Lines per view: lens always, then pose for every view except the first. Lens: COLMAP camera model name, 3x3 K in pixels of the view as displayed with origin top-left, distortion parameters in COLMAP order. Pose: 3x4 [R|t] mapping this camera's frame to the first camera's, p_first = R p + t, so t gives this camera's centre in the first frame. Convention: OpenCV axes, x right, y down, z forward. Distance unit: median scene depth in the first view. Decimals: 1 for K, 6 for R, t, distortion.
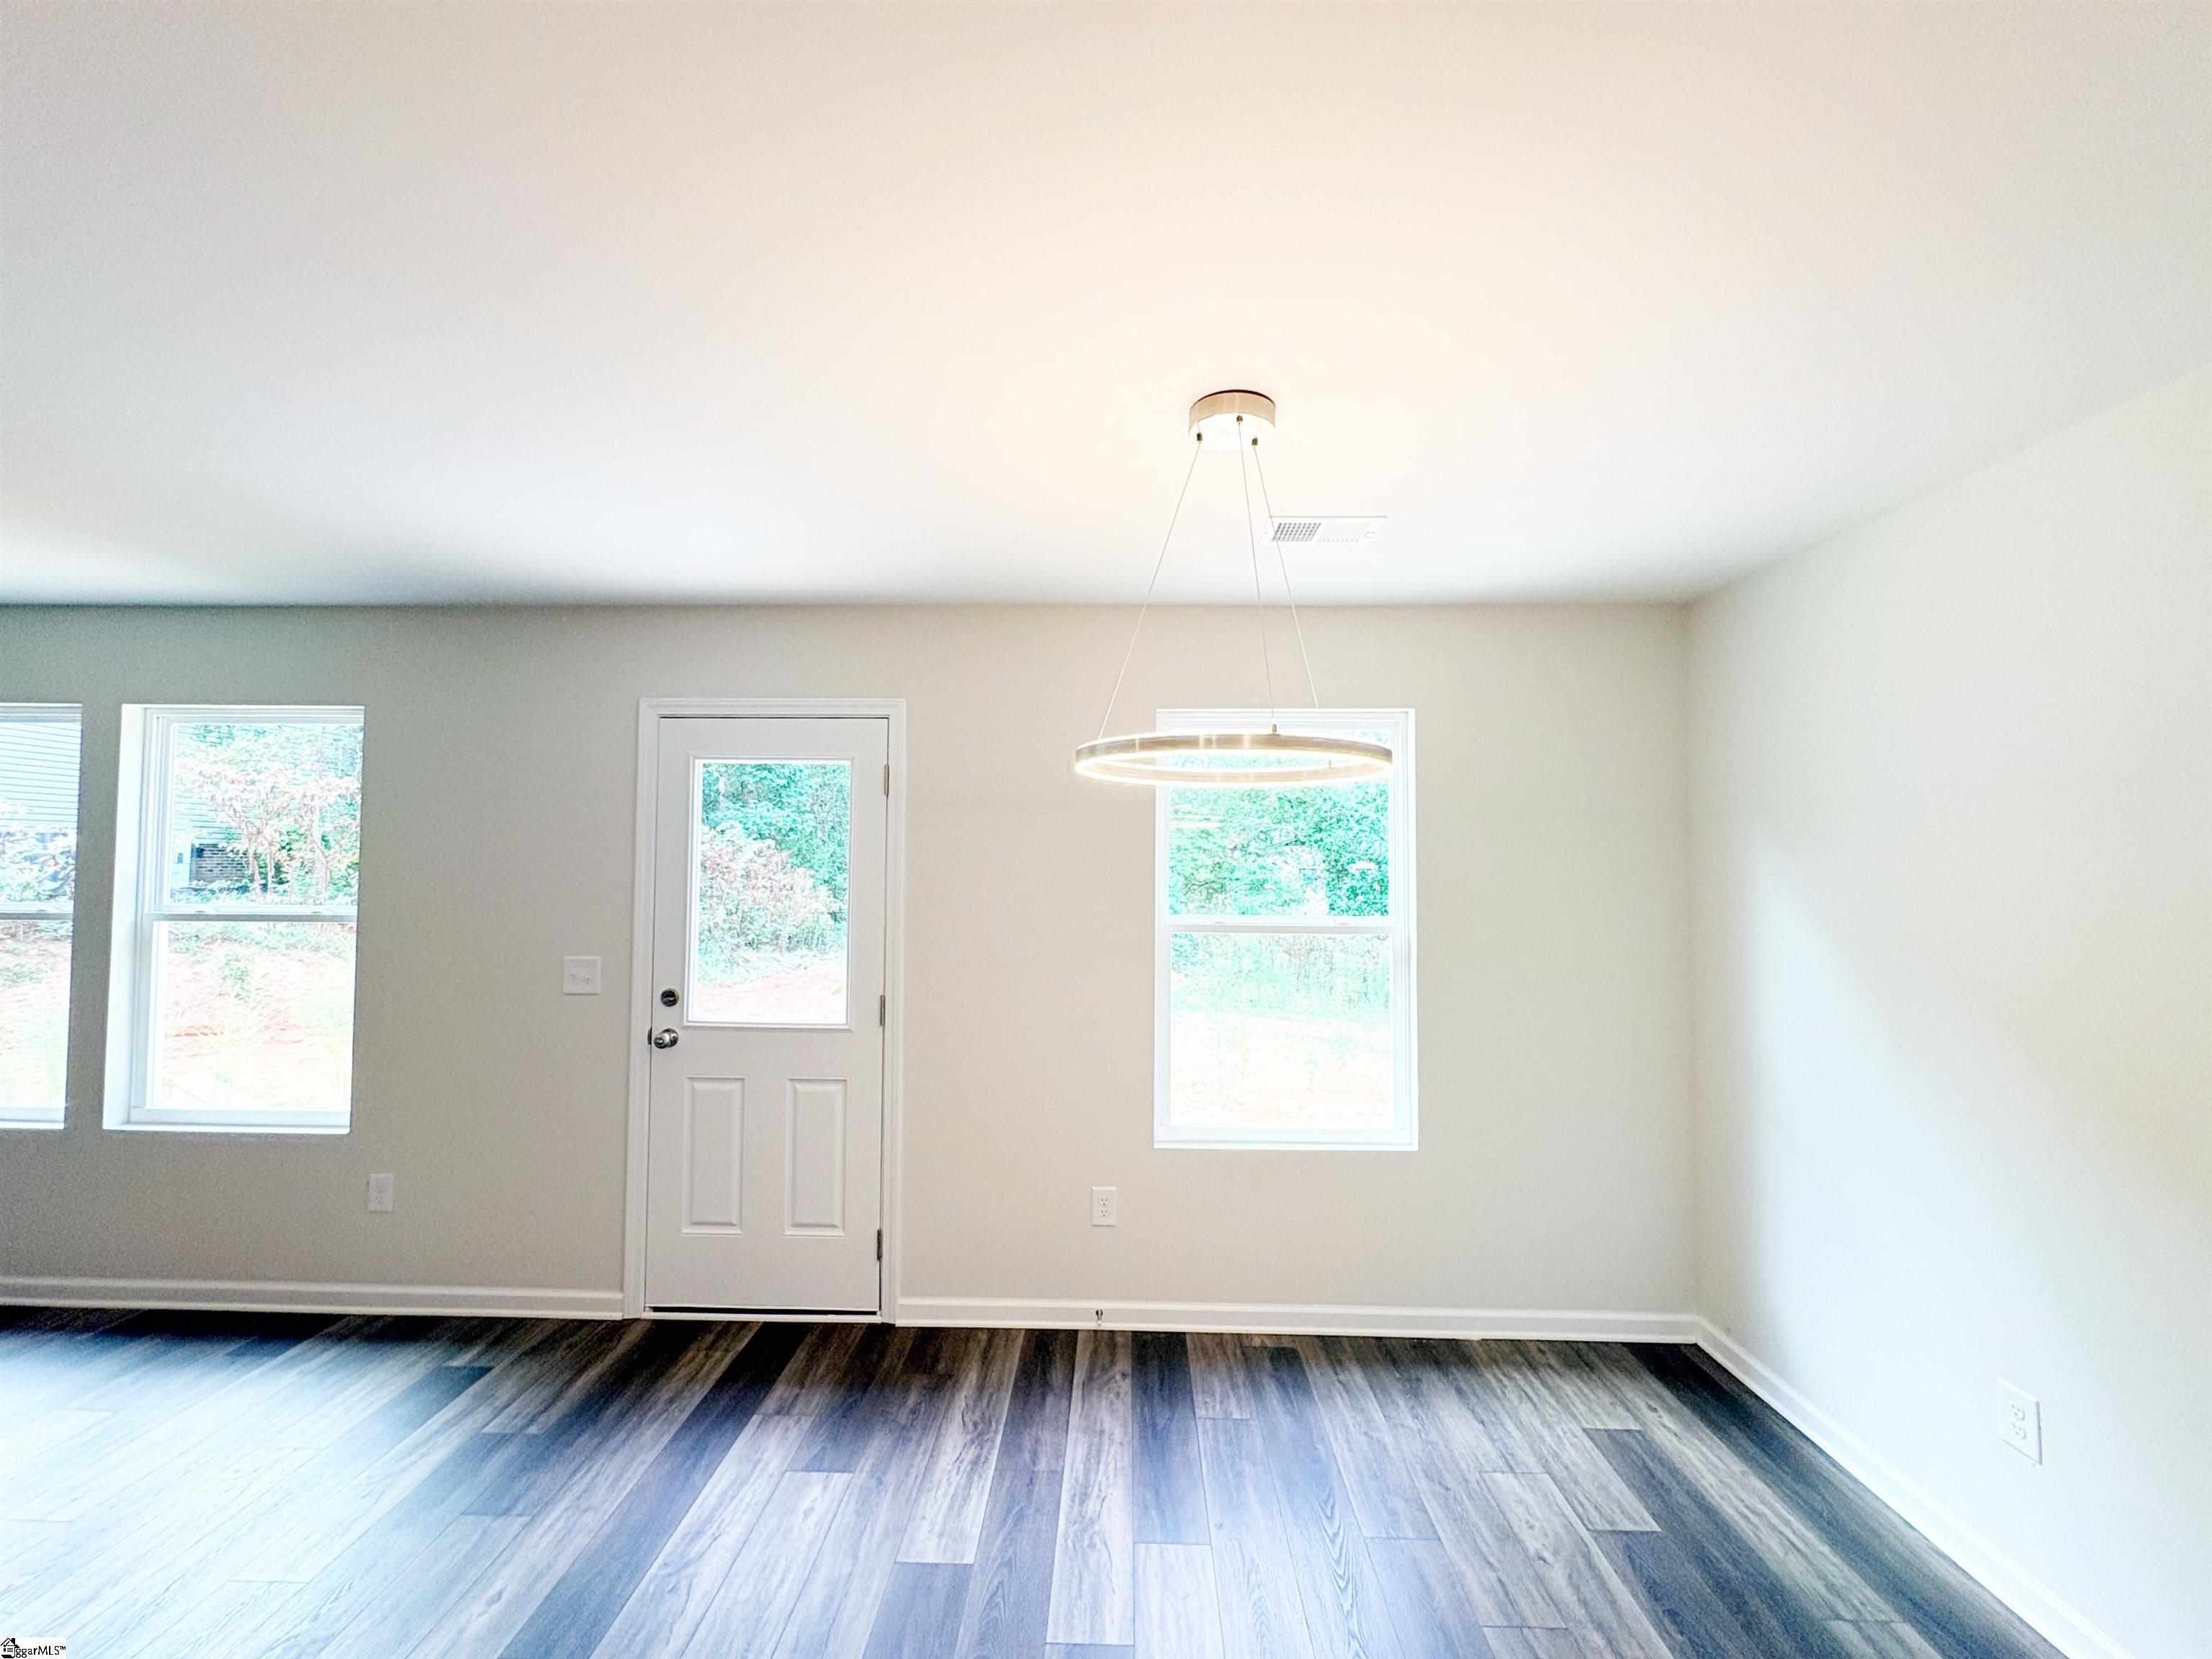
lens RADIAL K [[880.2, 0, 1100.6], [0, 880.2, 854.3], [0, 0, 1]] dist [0.018002, 0.000014]
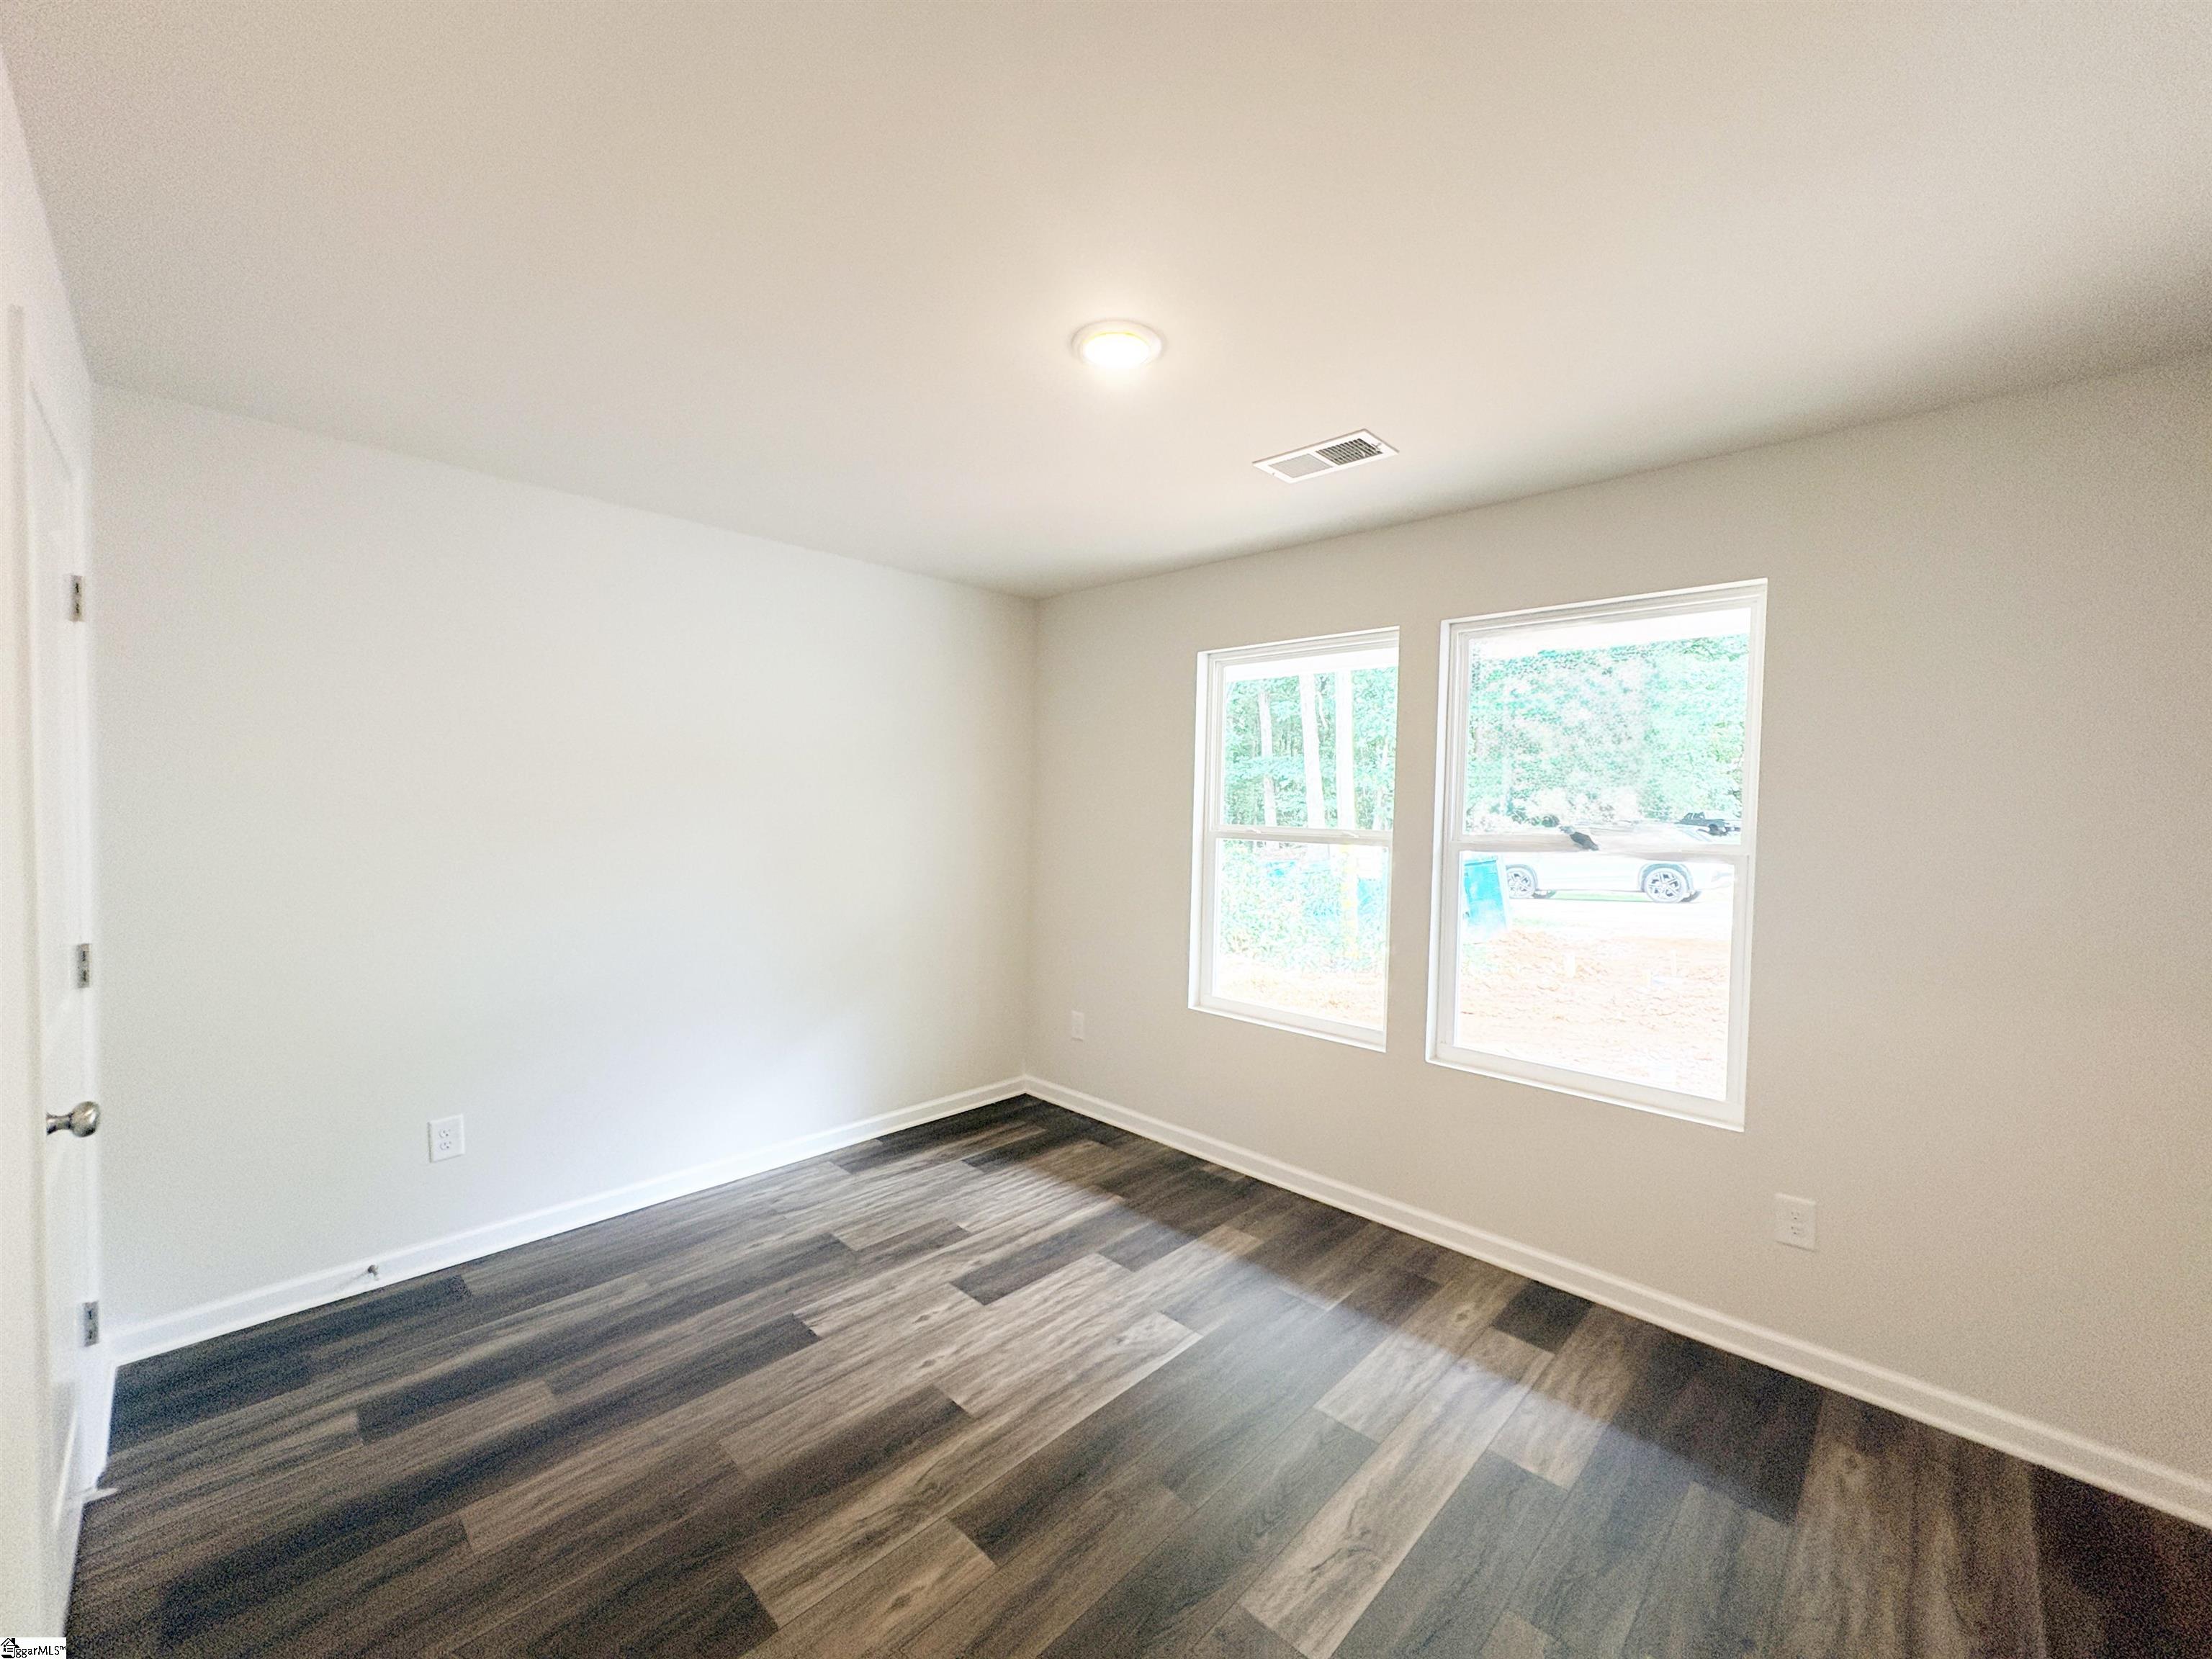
lens RADIAL K [[910.0, 0, 1106.0], [0, 910.0, 829.5], [0, 0, 1]] dist [0.021650, -0.000062]
pose [[0.748872, 0.026910, -0.662168, -0.699830], [0.011949, 0.998465, 0.054090, -0.002999], [0.662607, -0.048419, 0.747401, 0.036813]]
